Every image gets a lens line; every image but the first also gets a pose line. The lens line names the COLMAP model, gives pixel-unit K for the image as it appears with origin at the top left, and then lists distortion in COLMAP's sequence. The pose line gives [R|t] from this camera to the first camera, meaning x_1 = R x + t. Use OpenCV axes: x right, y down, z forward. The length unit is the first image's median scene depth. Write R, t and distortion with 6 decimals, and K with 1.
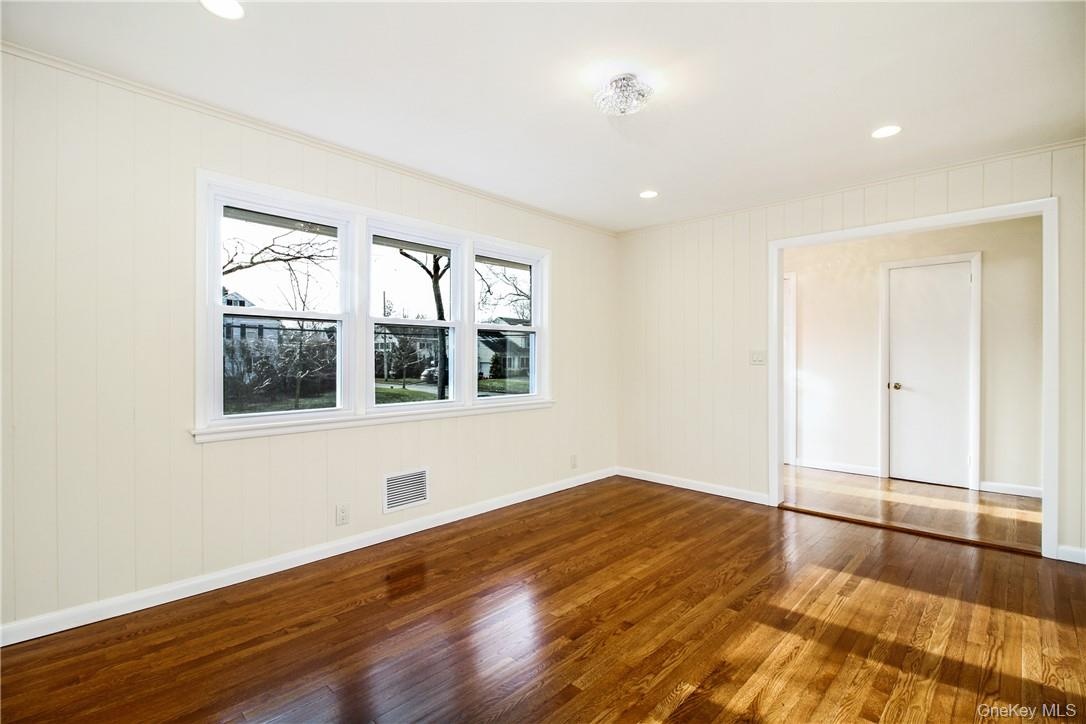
lens RADIAL K [[513.7, 0, 543.0], [0, 513.7, 362.0], [0, 0, 1]] dist [-0.000144, -0.000152]
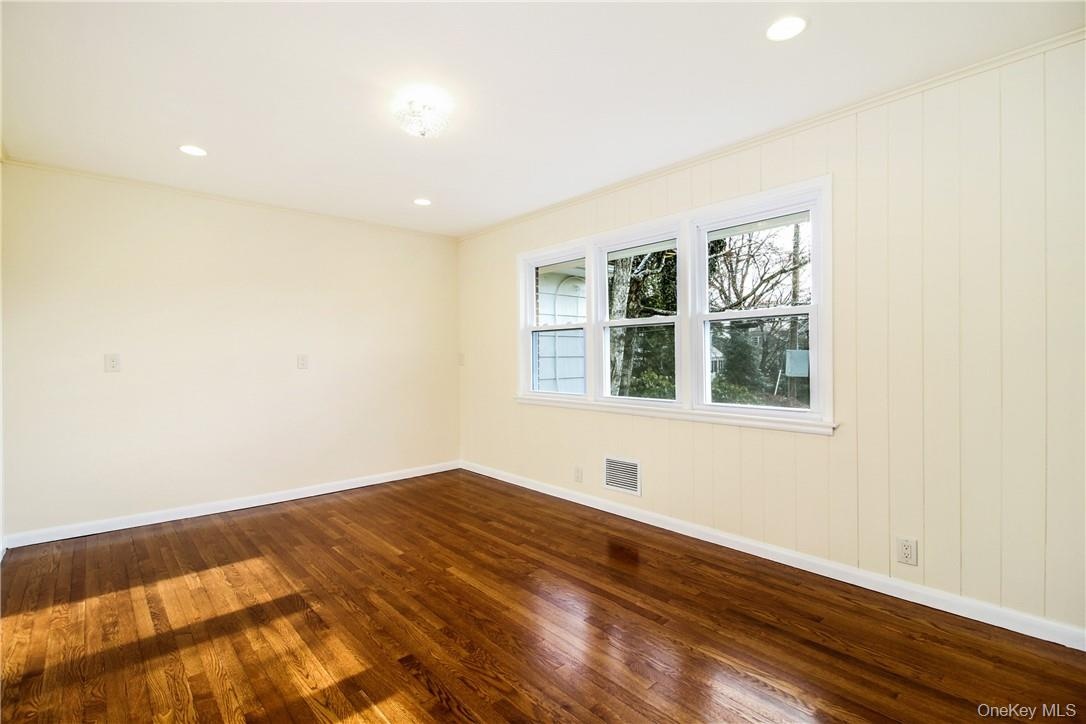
lens RADIAL K [[513.7, 0, 543.0], [0, 513.7, 362.0], [0, 0, 1]] dist [-0.000144, -0.000152]
pose [[-0.092466, 0.010262, -0.995663, 1.065338], [-0.006419, 0.999920, 0.010902, -0.005345], [0.995695, 0.007400, -0.092393, 1.178930]]
